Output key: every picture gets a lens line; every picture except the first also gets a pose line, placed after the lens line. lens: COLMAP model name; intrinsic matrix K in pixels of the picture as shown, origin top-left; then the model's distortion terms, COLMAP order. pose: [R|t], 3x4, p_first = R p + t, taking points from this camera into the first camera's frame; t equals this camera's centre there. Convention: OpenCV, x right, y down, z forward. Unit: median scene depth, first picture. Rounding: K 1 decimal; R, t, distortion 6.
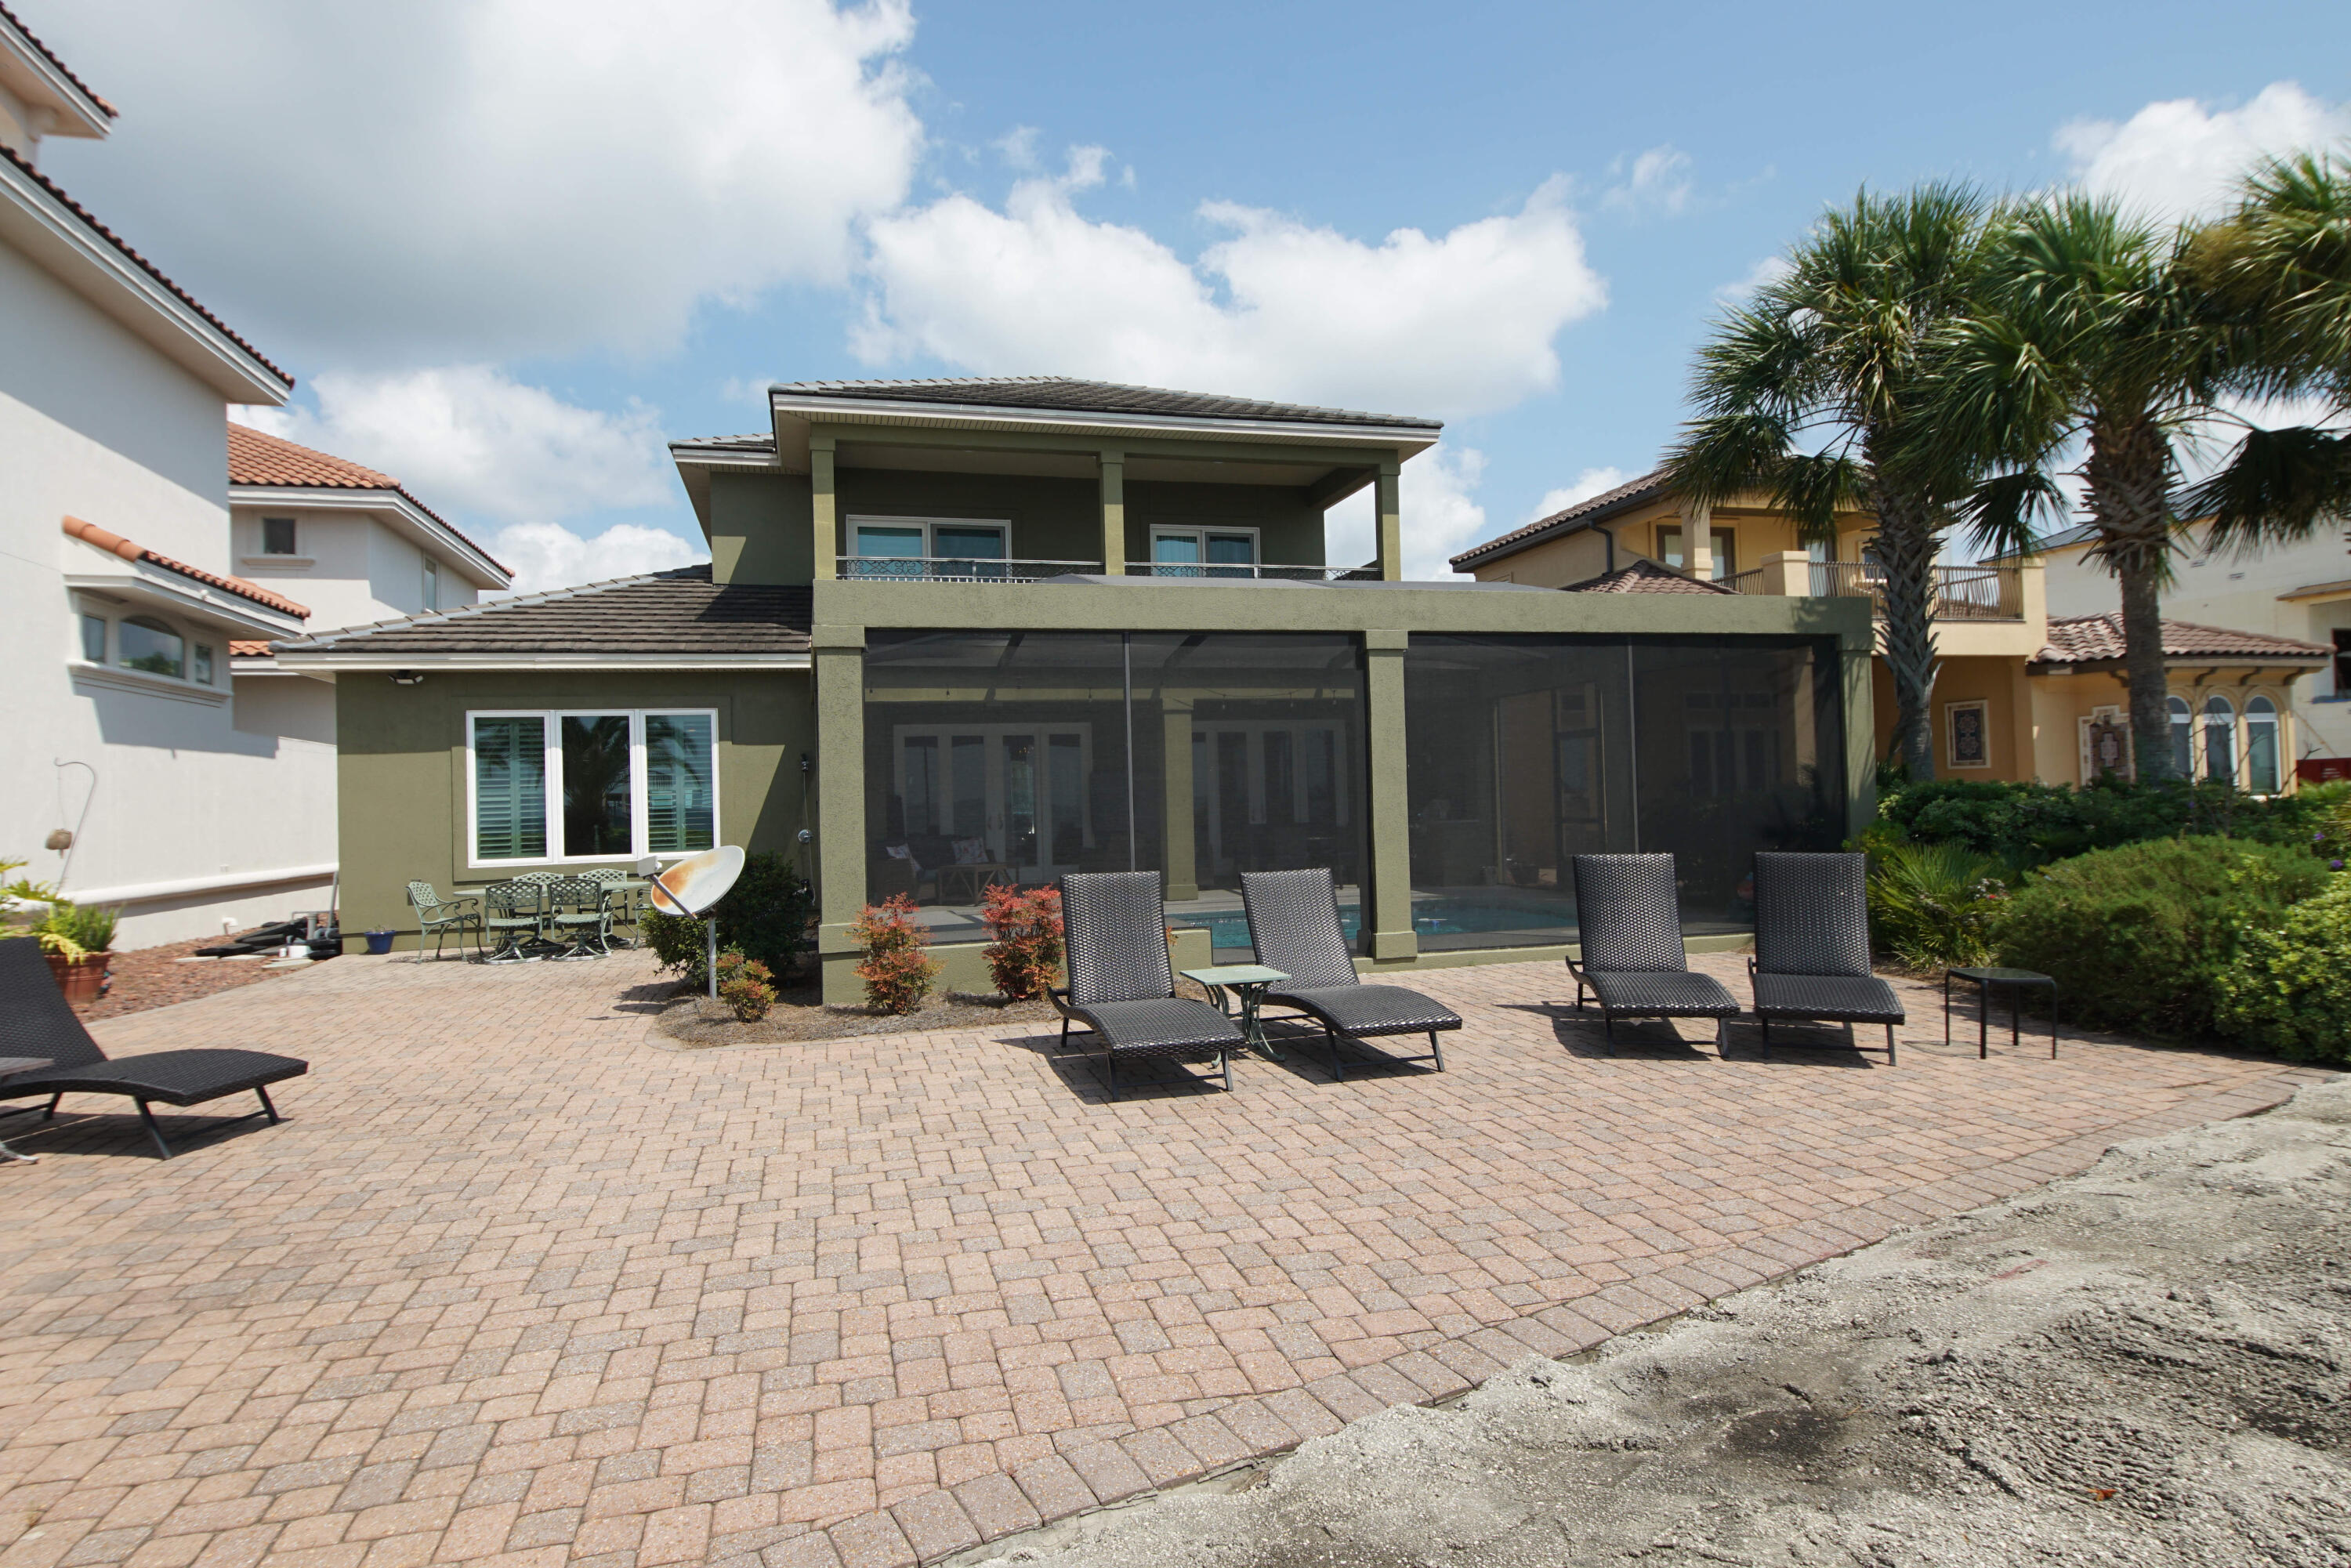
lens RADIAL K [[1267.2, 0, 1171.0], [0, 1267.2, 776.2], [0, 0, 1]] dist [0.038314, -0.032720]
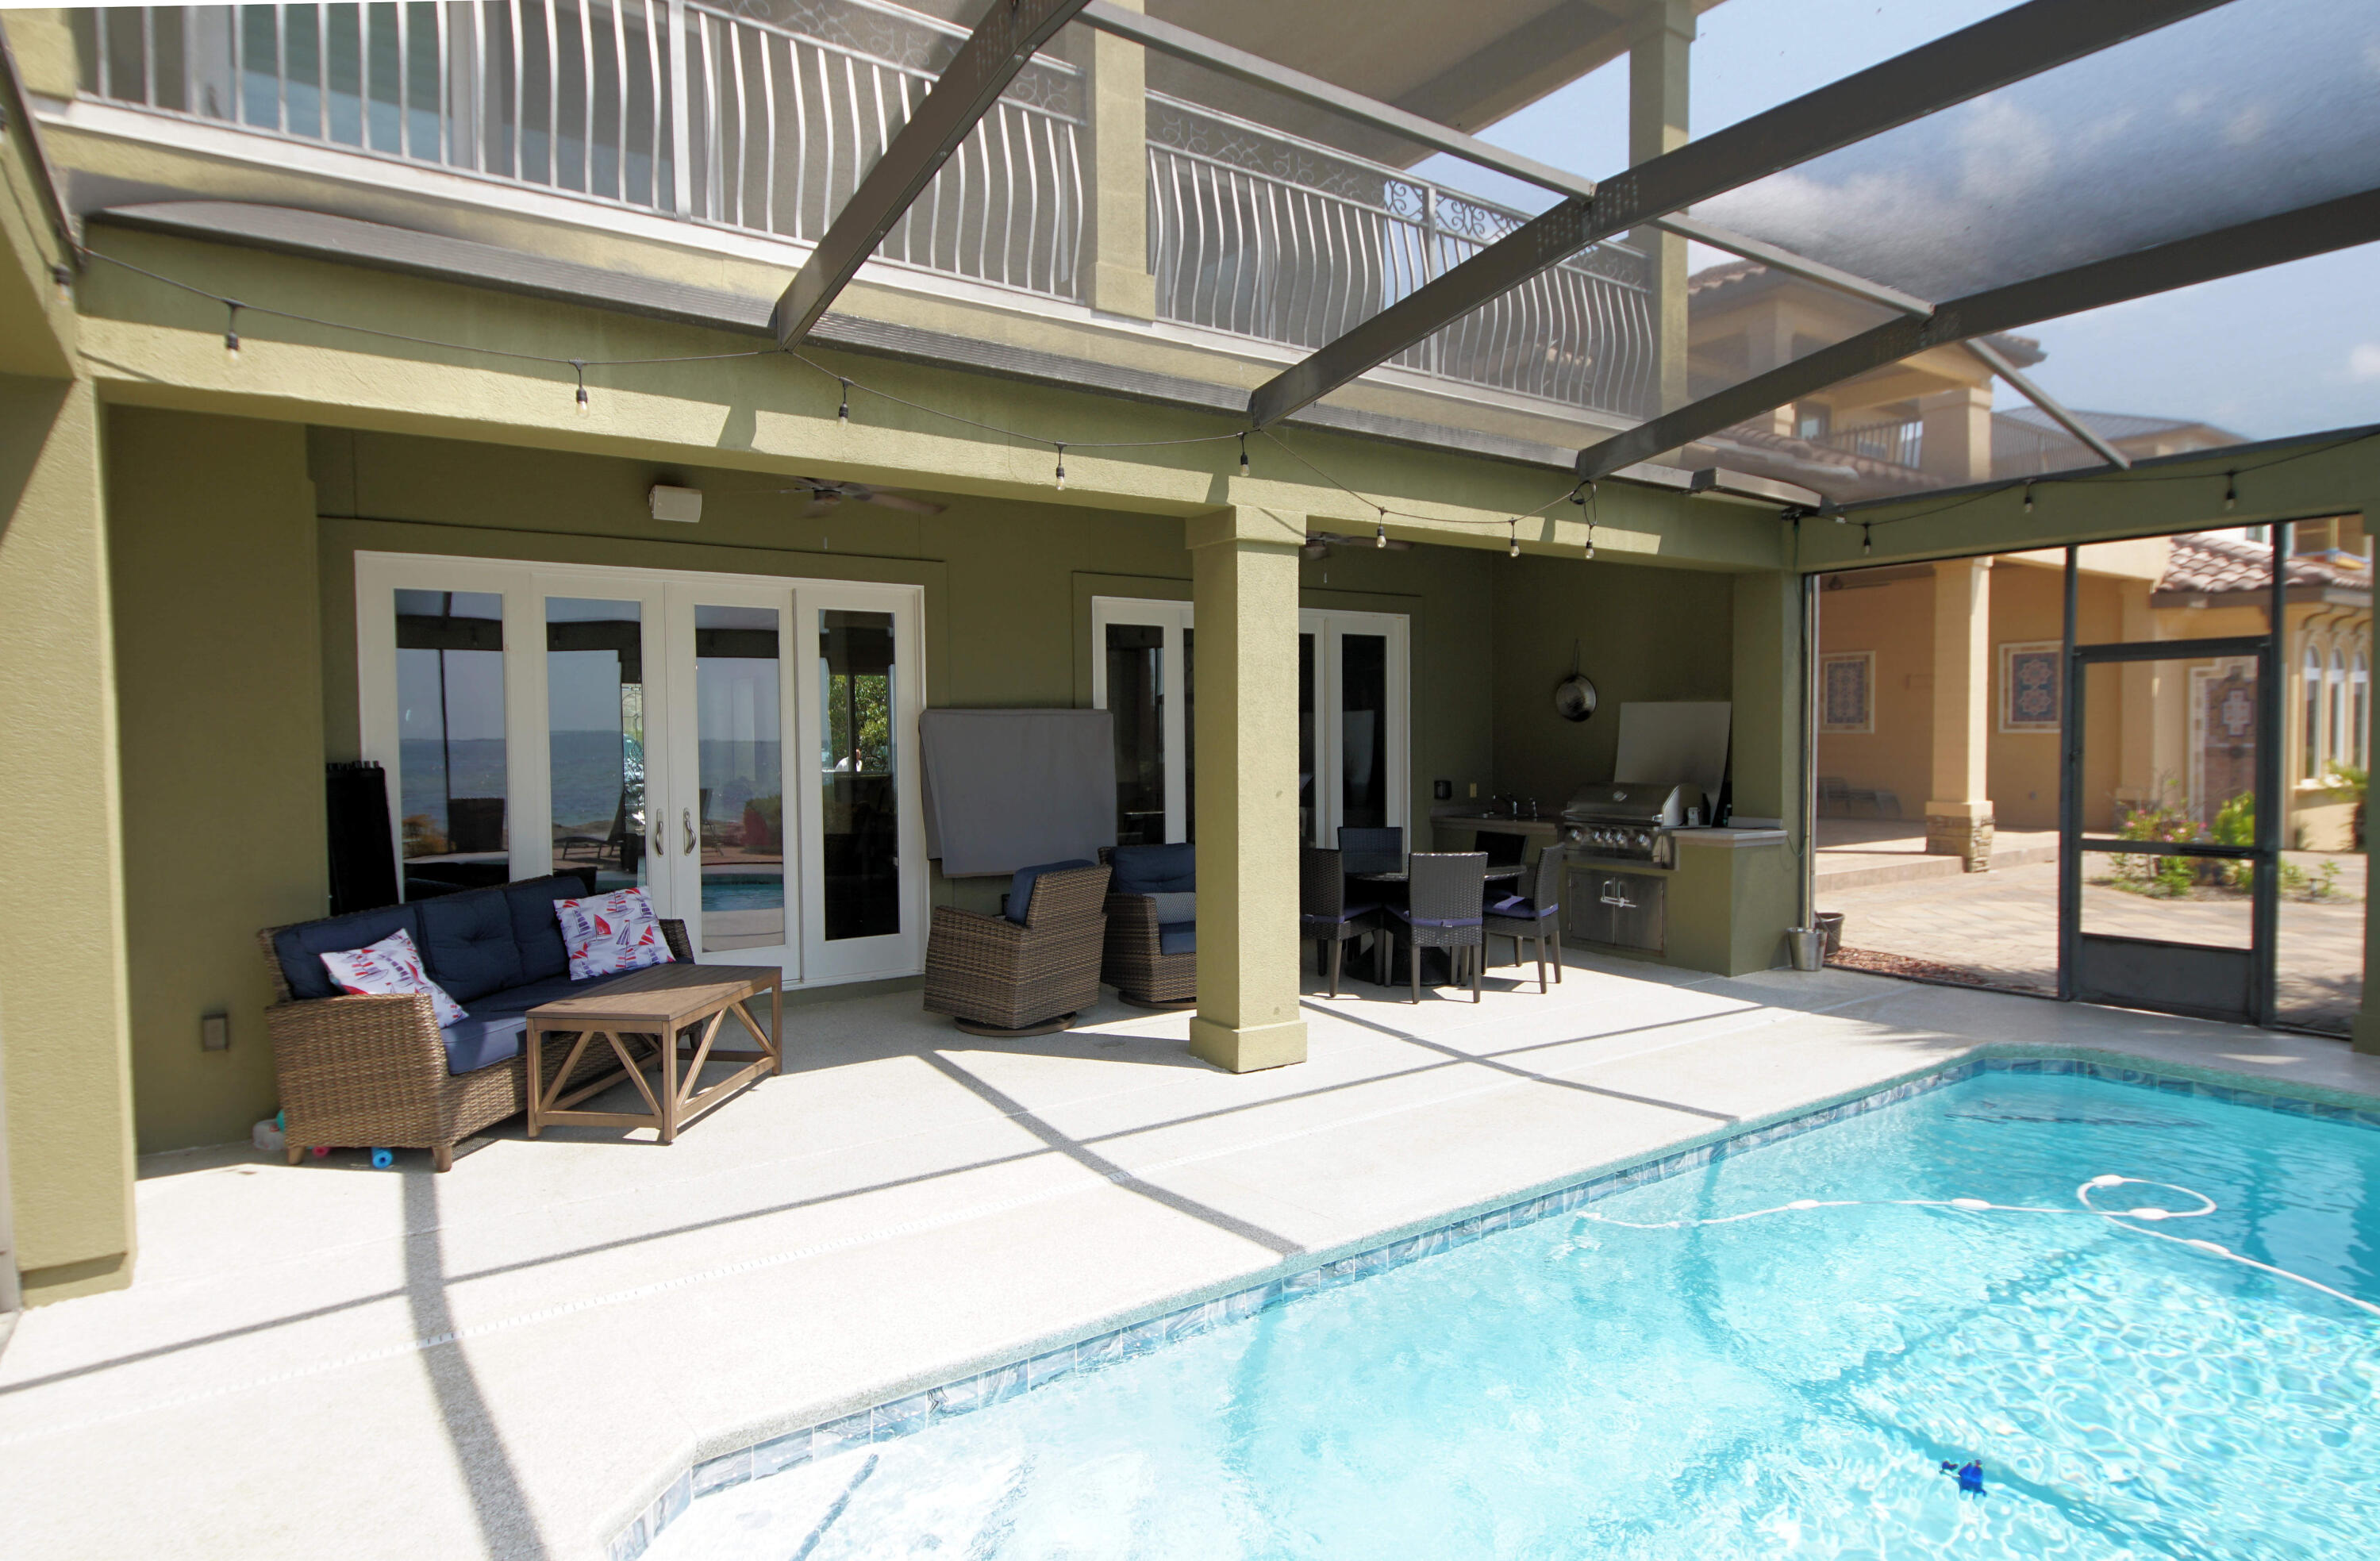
lens RADIAL K [[1313.3, 0, 1190.0], [0, 1313.3, 780.5], [0, 0, 1]] dist [0.027570, -0.000576]
pose [[0.940073, 0.006997, 0.340902, -0.173155], [-0.022561, 0.998875, 0.041713, 0.000246], [-0.340226, -0.046904, 0.939173, 0.794728]]
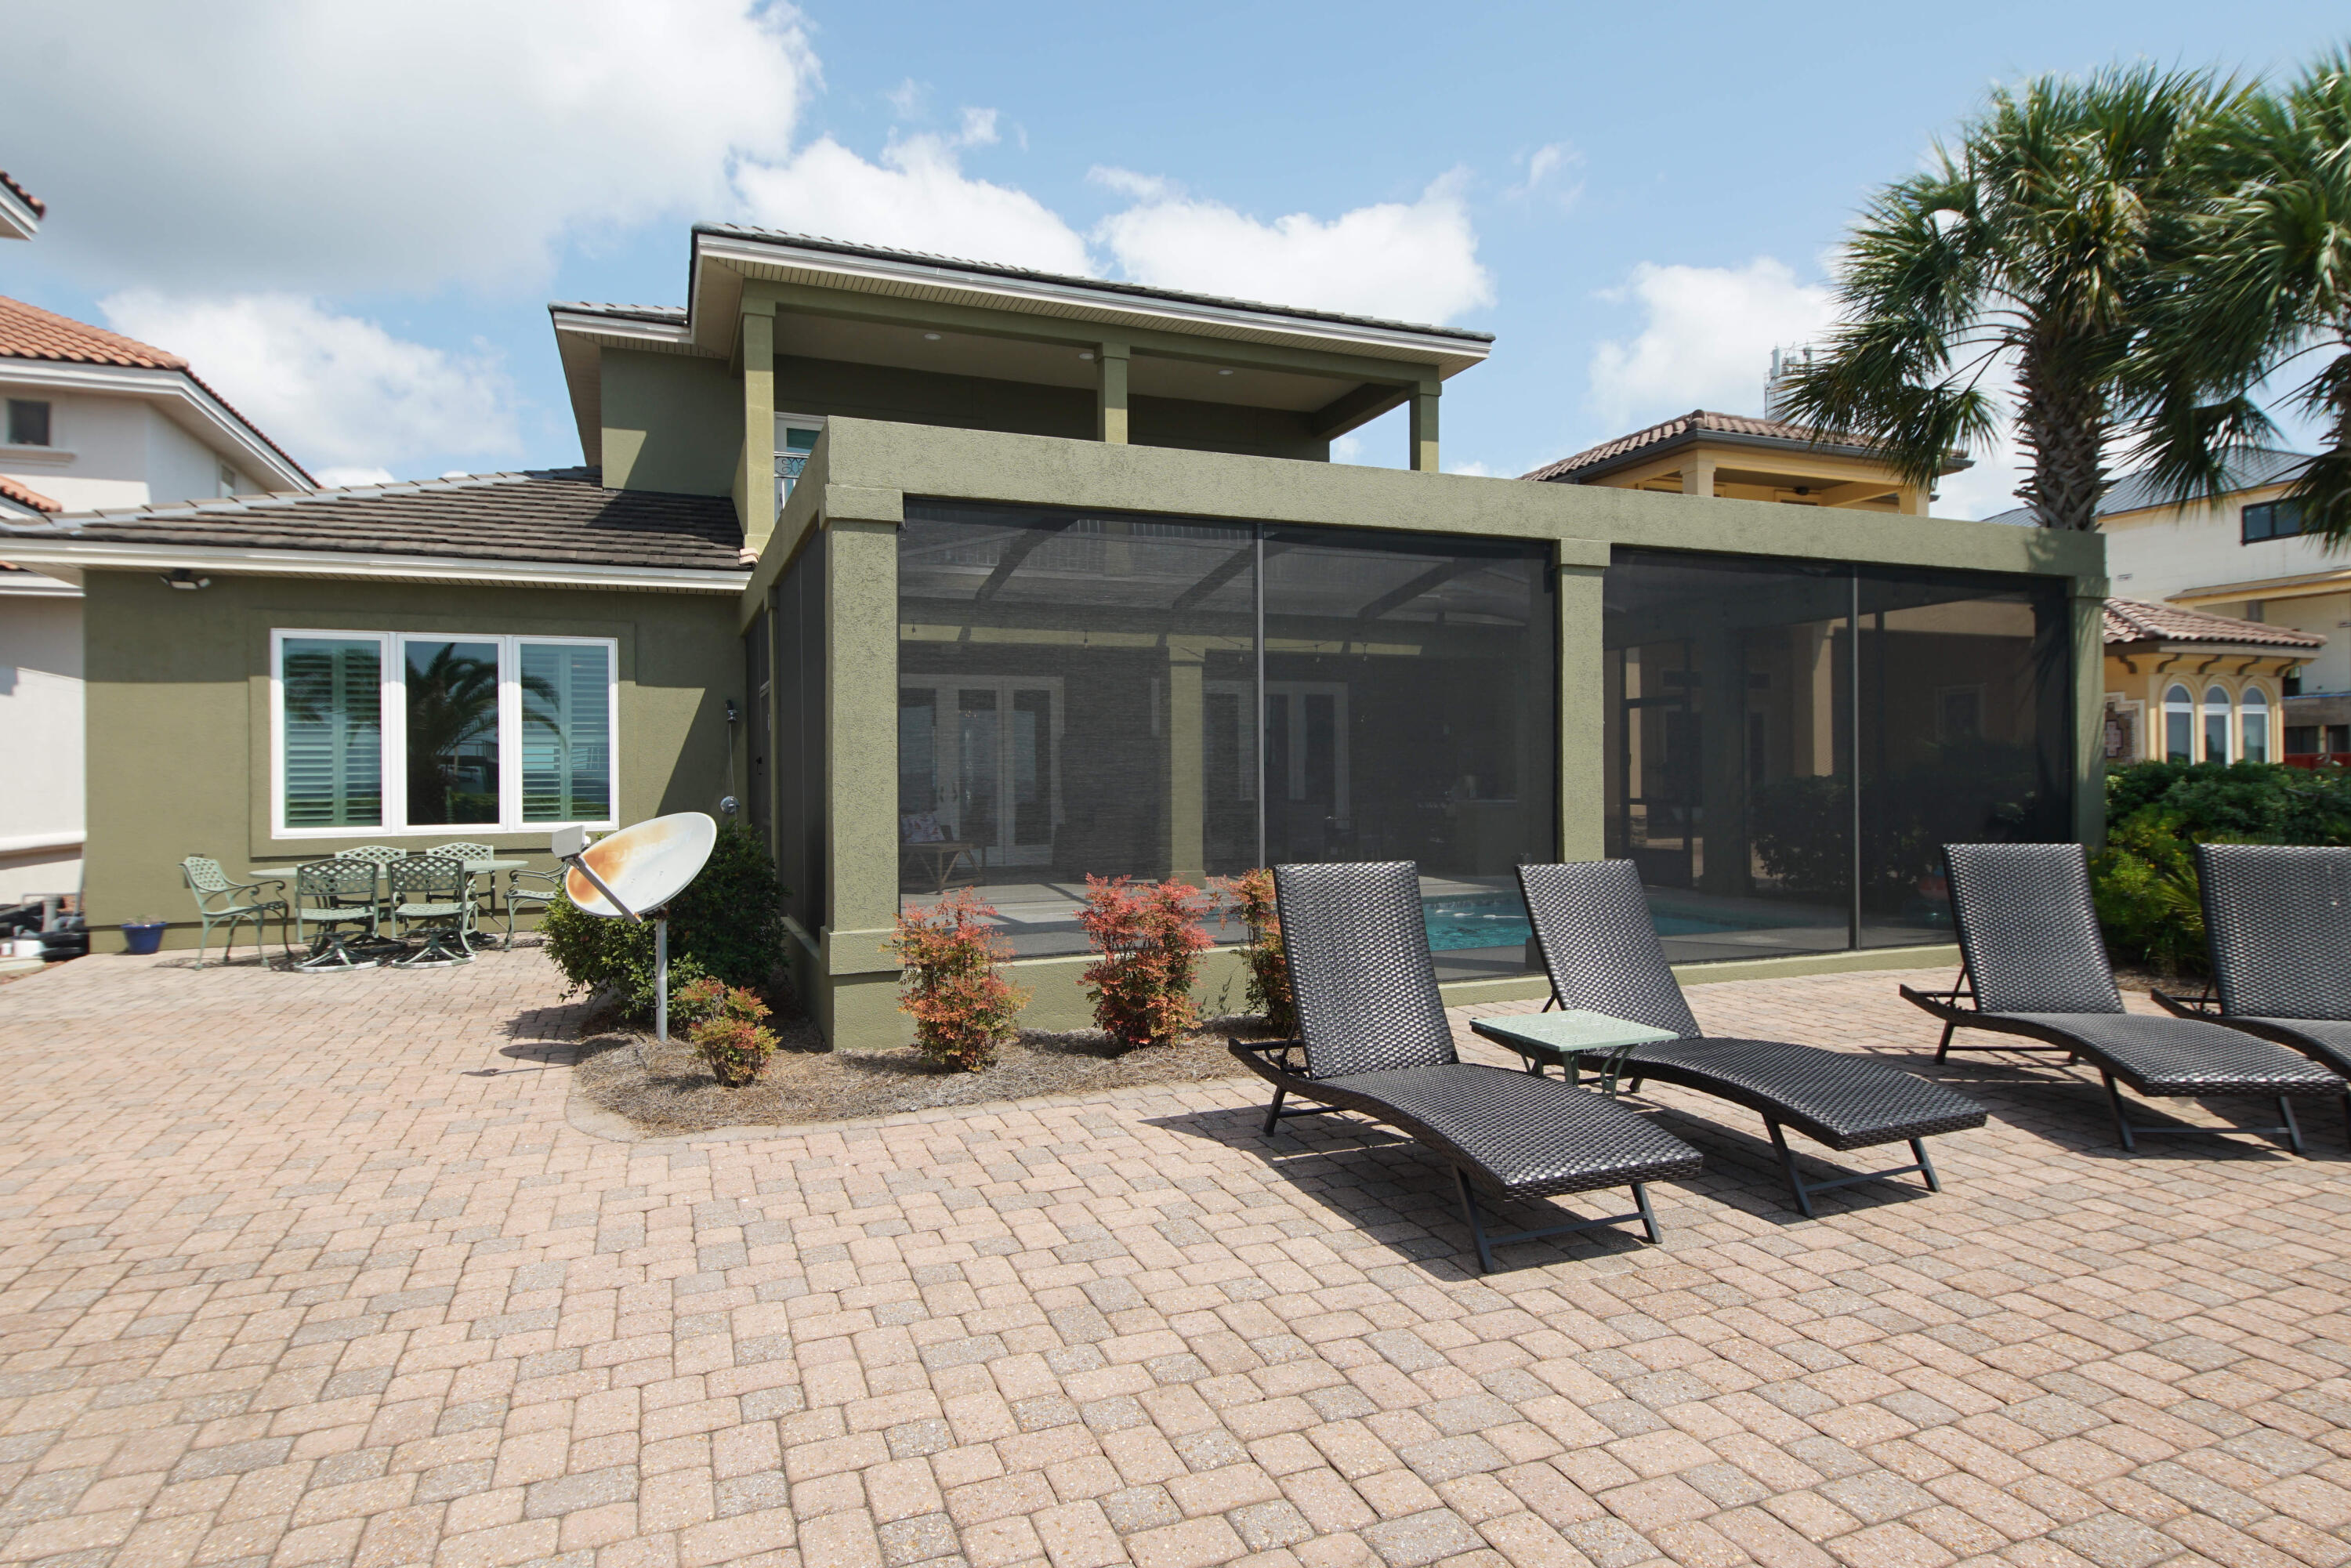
lens RADIAL K [[1267.2, 0, 1171.0], [0, 1267.2, 776.2], [0, 0, 1]] dist [0.038314, -0.032720]
pose [[0.993897, 0.019185, 0.108630, -0.114068], [-0.020861, 0.999680, 0.014311, 0.013918], [-0.108320, -0.016490, 0.993979, 0.207851]]
